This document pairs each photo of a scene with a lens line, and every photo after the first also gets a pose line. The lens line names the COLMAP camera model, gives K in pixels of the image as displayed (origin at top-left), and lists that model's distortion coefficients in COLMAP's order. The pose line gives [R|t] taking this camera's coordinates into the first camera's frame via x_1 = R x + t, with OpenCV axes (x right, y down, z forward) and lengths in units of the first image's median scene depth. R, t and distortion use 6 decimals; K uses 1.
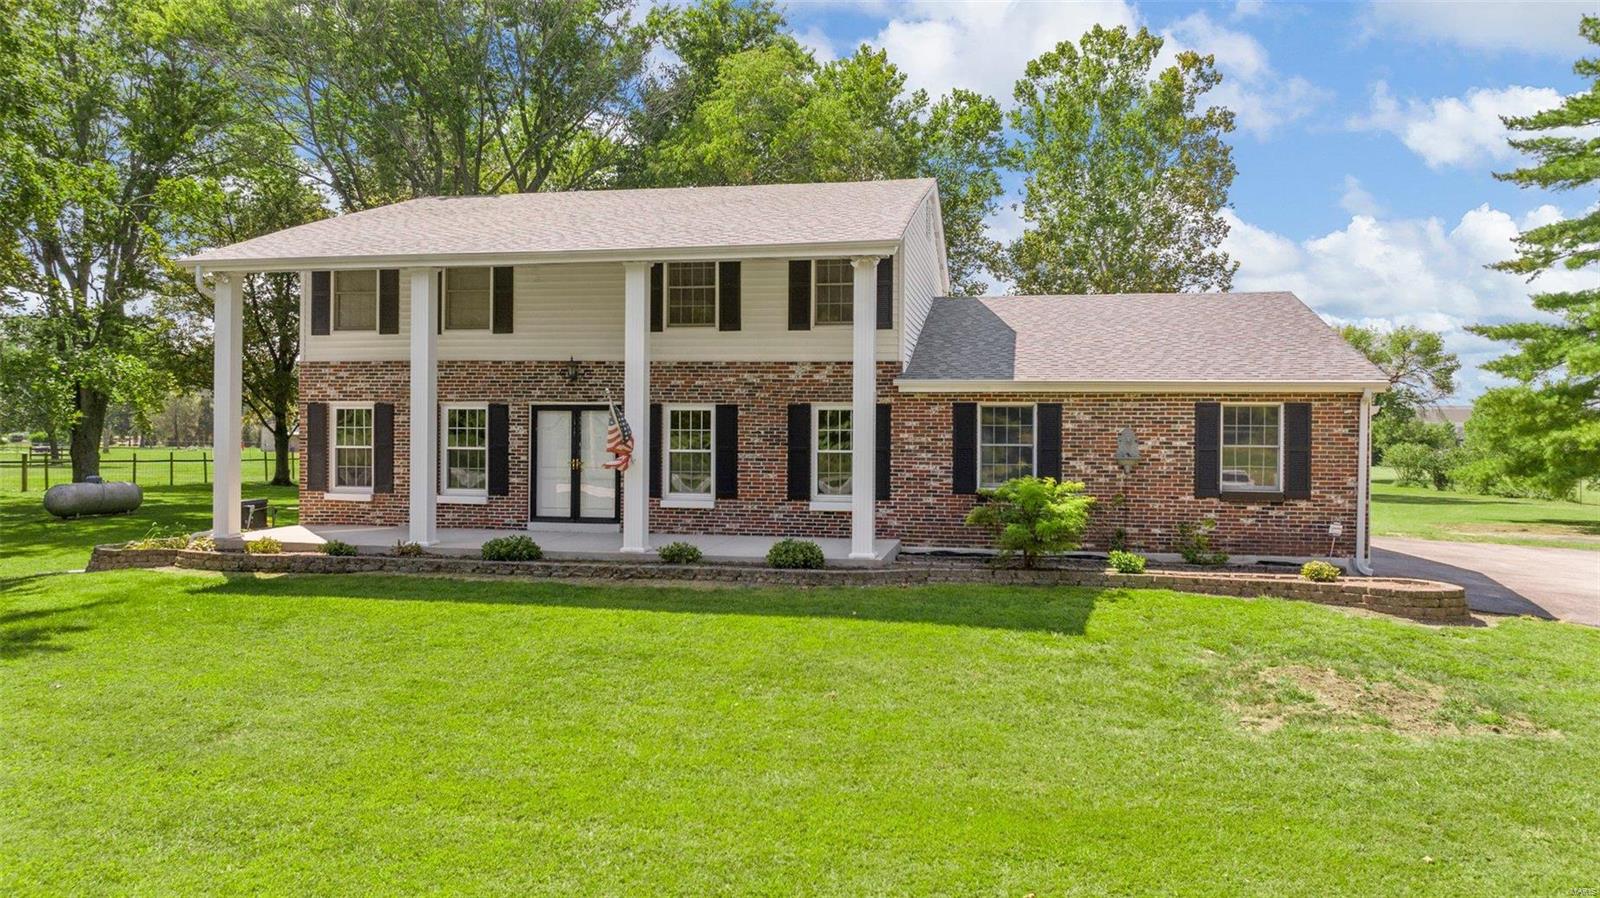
lens RADIAL K [[1124.1, 0, 804.7], [0, 1124.1, 444.1], [0, 0, 1]] dist [-0.033041, 0.022889]
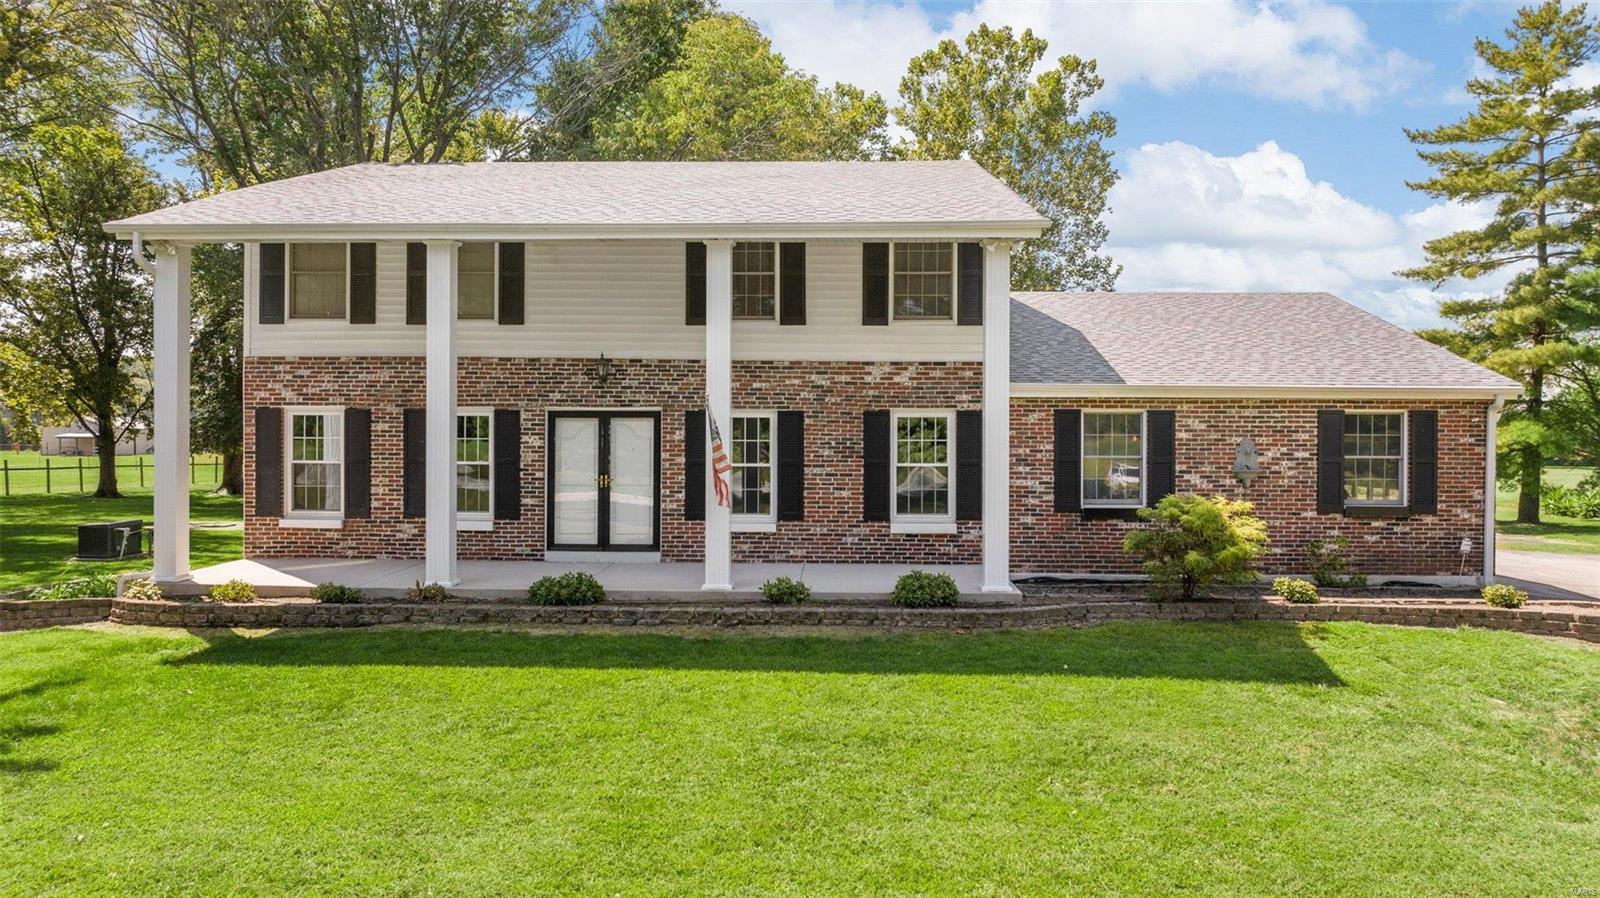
lens RADIAL K [[1124.1, 0, 804.7], [0, 1124.1, 444.1], [0, 0, 1]] dist [-0.033041, 0.022889]
pose [[0.987202, -0.003685, 0.159433, -0.195971], [0.003661, 0.999993, 0.000446, -0.010173], [-0.159434, 0.000143, 0.987209, 0.151755]]
